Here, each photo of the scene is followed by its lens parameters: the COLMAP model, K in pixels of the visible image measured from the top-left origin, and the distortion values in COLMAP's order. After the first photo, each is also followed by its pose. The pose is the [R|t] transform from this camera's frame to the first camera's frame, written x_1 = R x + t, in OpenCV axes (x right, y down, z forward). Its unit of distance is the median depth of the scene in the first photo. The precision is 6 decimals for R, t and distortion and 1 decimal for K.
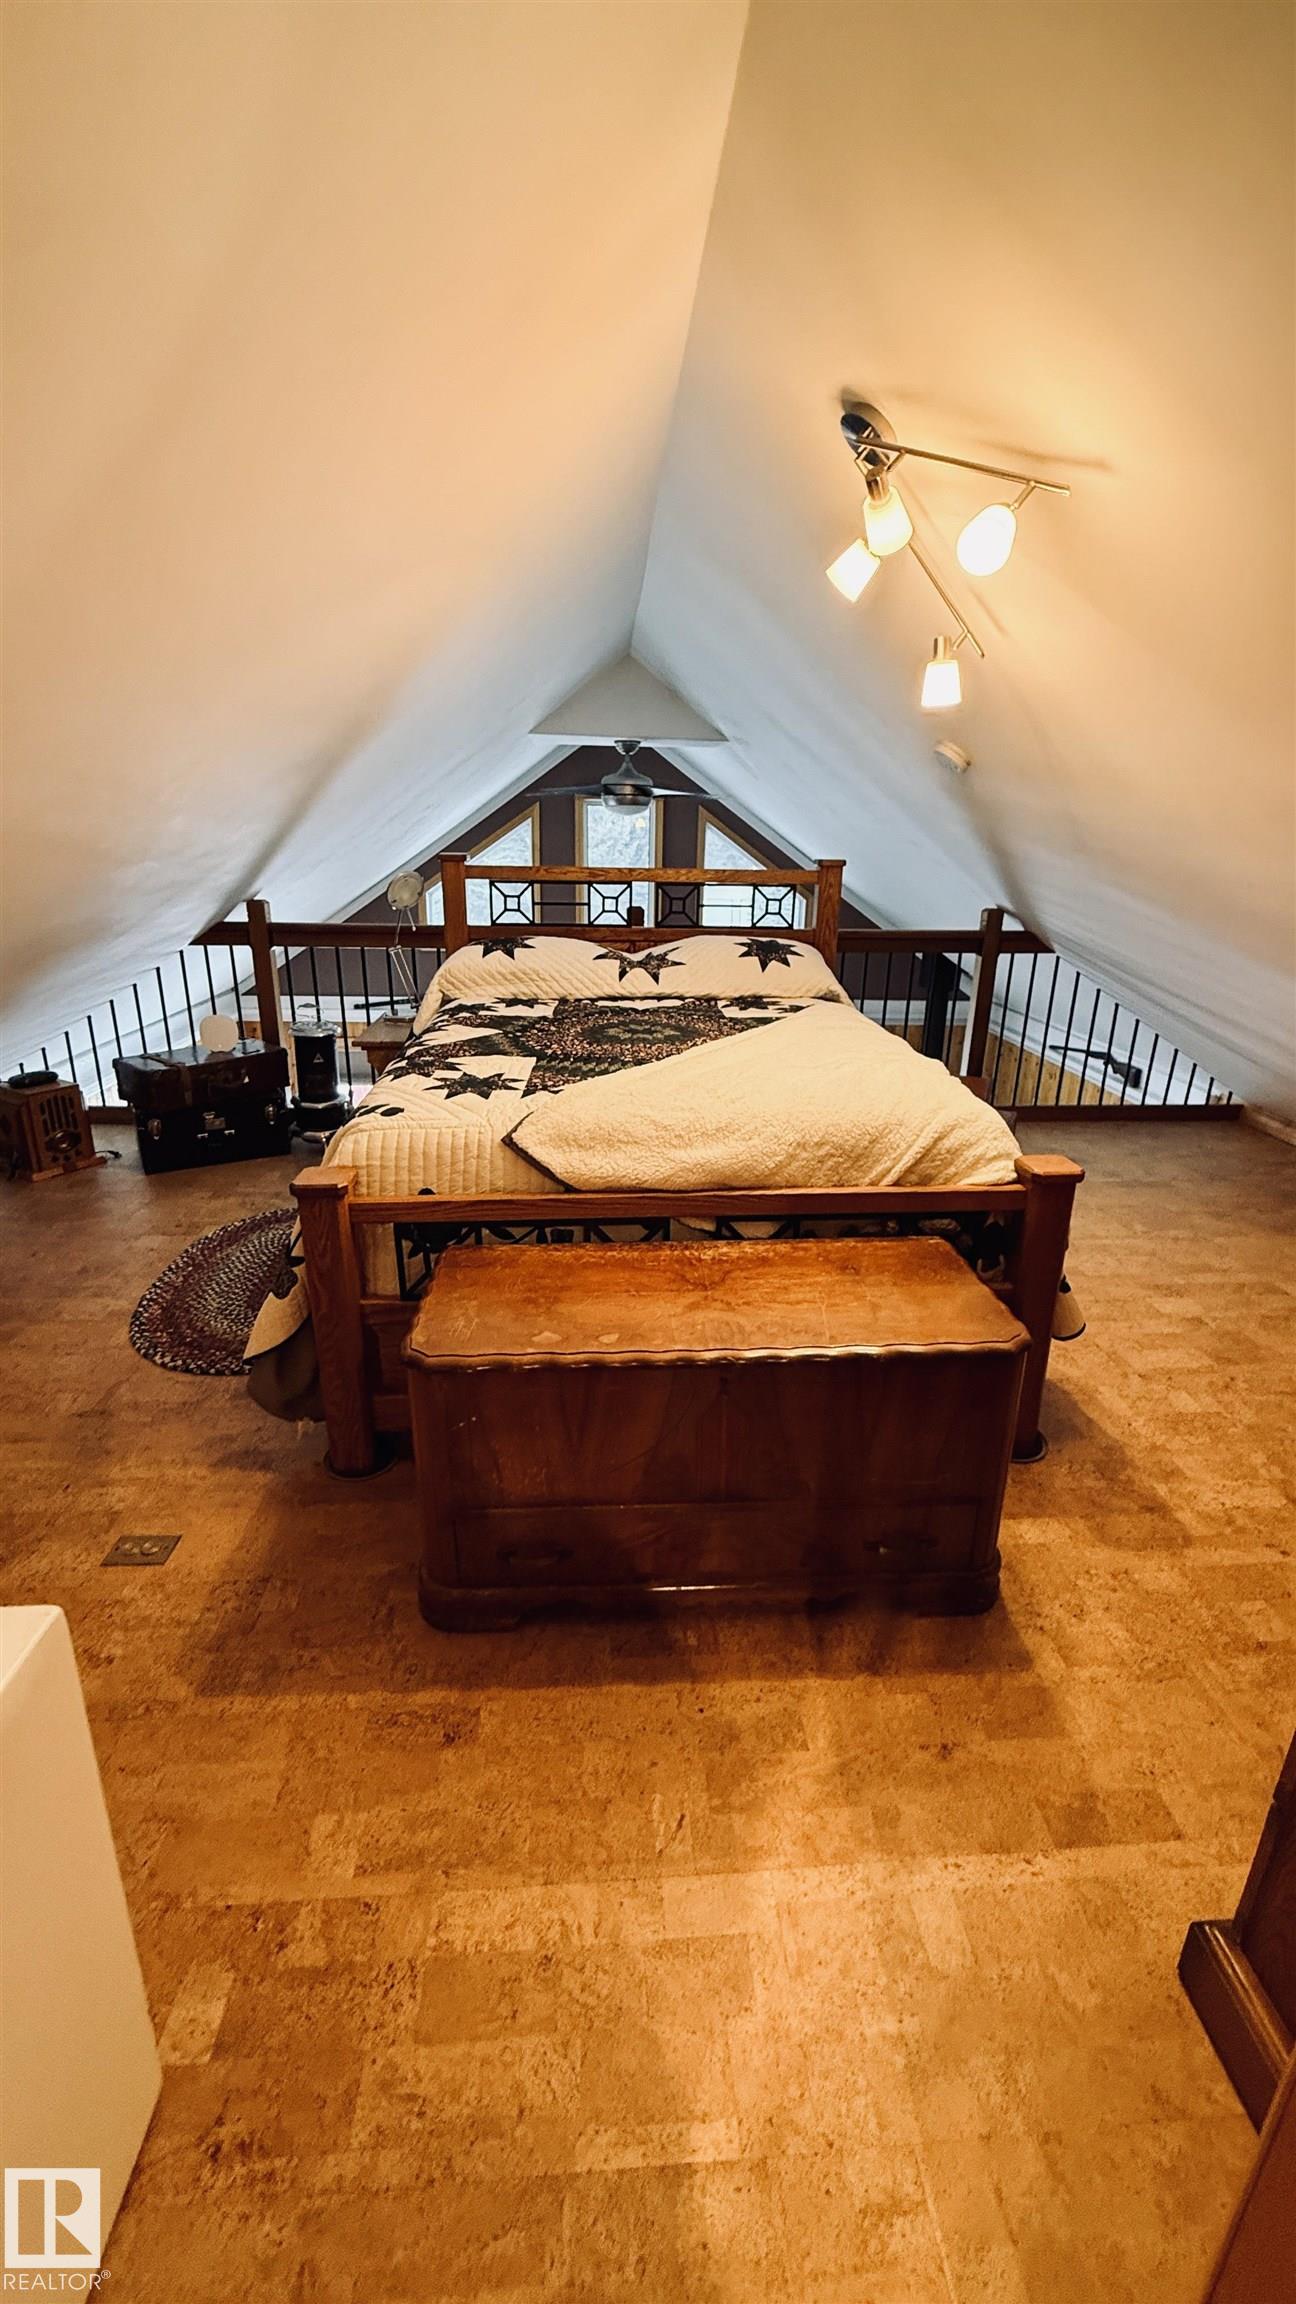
lens RADIAL K [[917.5, 0, 651.5], [0, 917.5, 1144.2], [0, 0, 1]] dist [-0.000907, 0.000032]
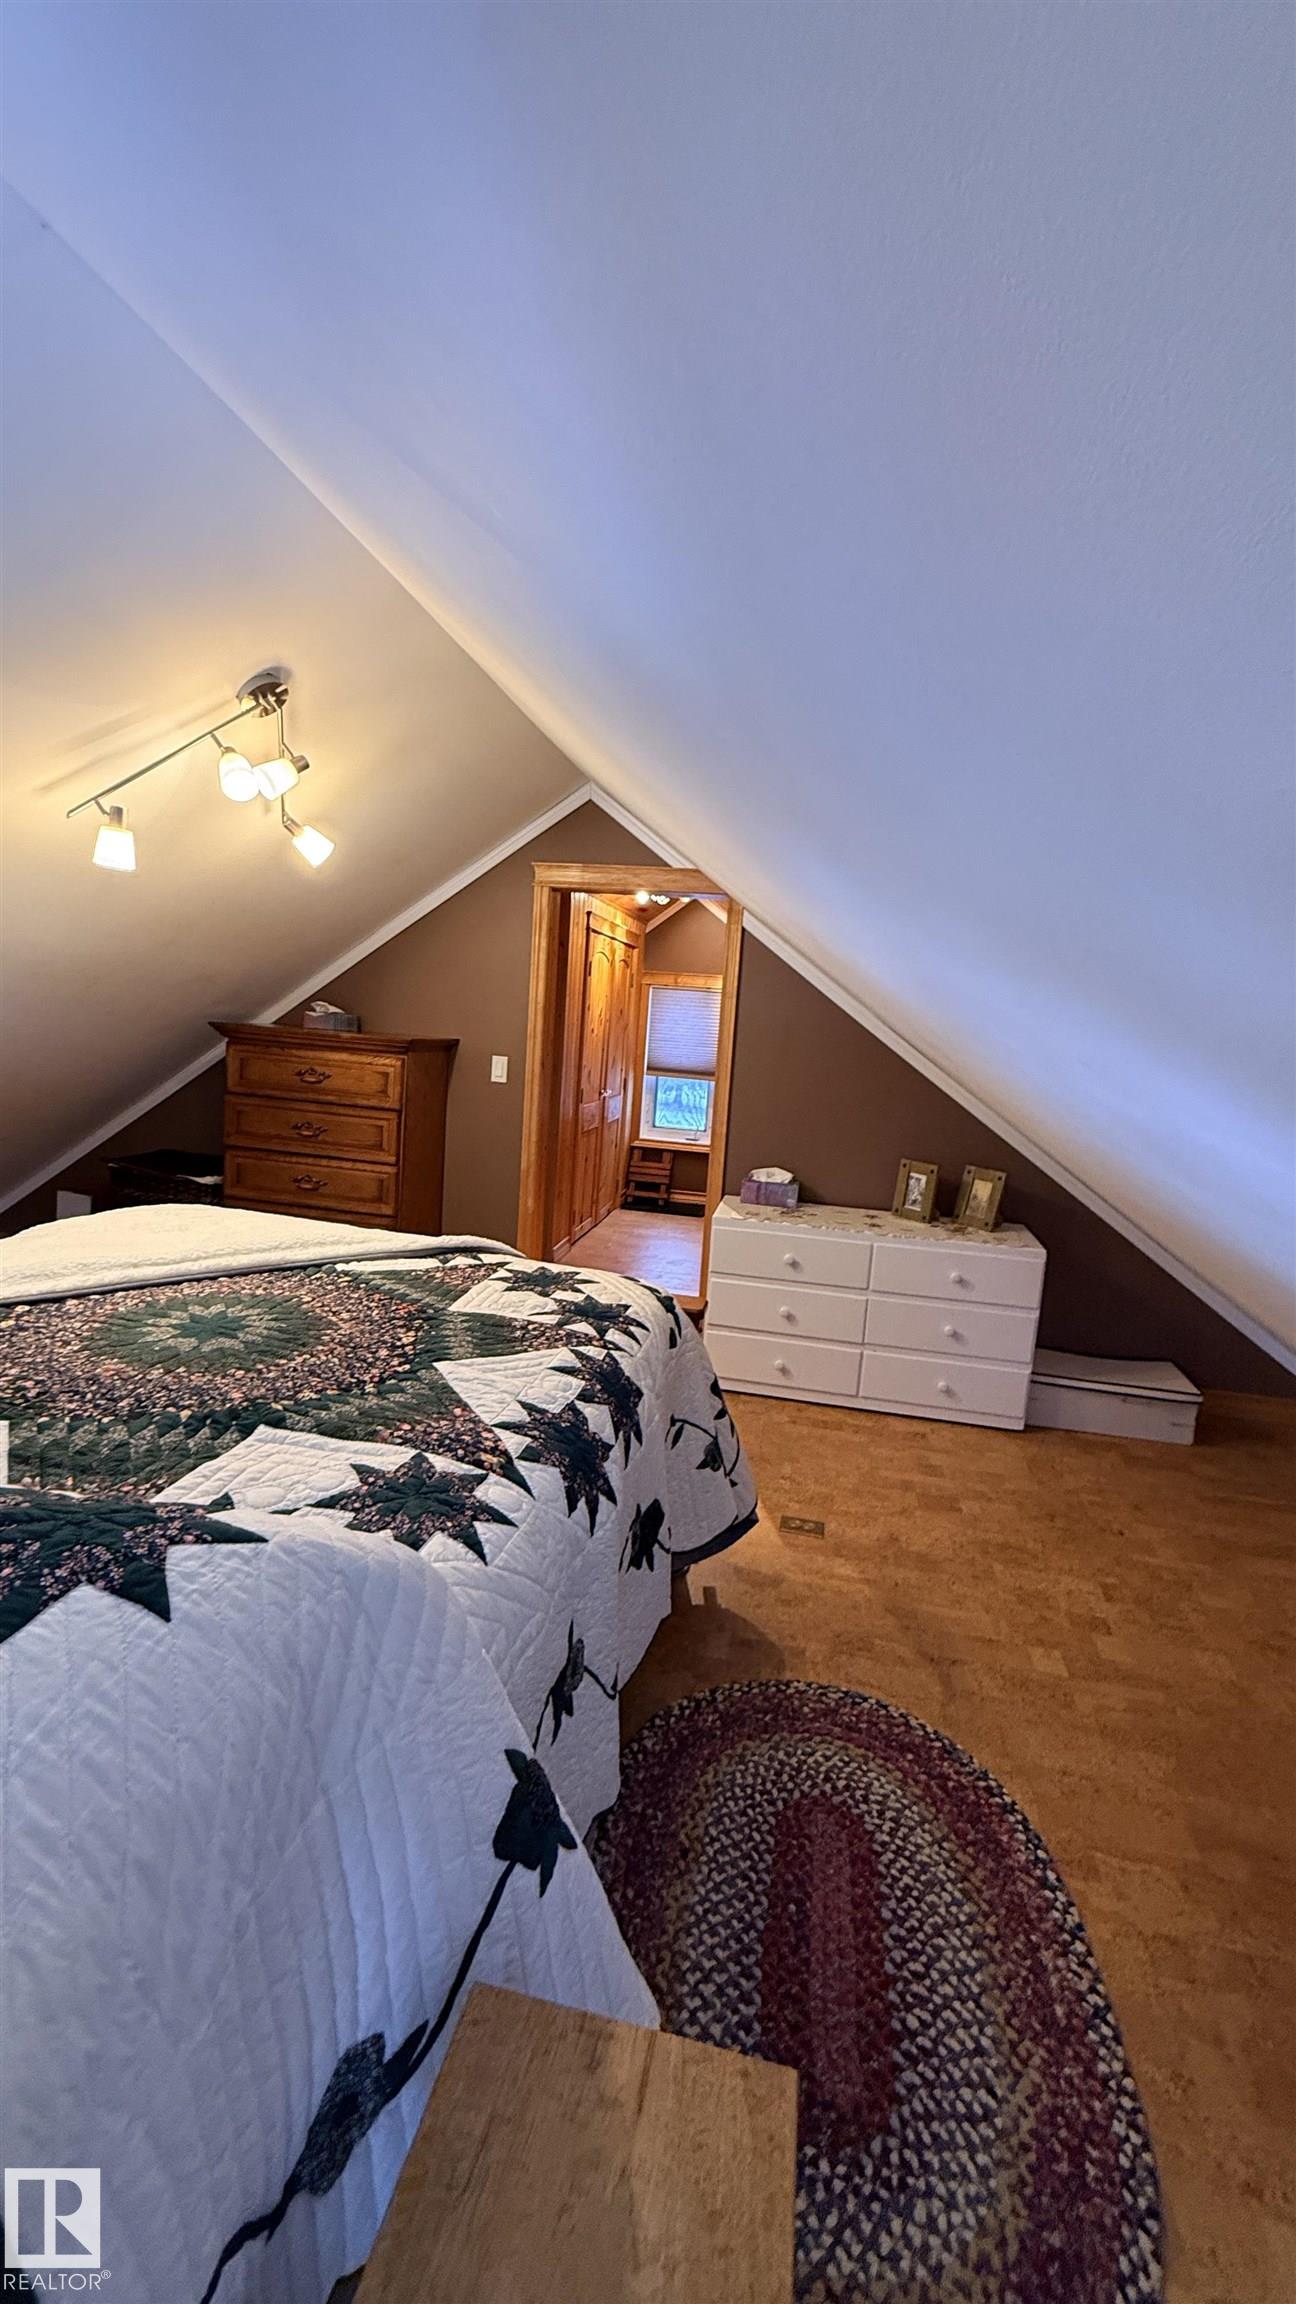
lens RADIAL K [[917.5, 0, 651.5], [0, 917.5, 1144.2], [0, 0, 1]] dist [-0.000907, 0.000032]
pose [[-0.966513, -0.119697, 0.226994, -0.487457], [-0.009788, 0.901106, 0.433489, -0.592285], [-0.256433, 0.416751, -0.872101, 1.707798]]
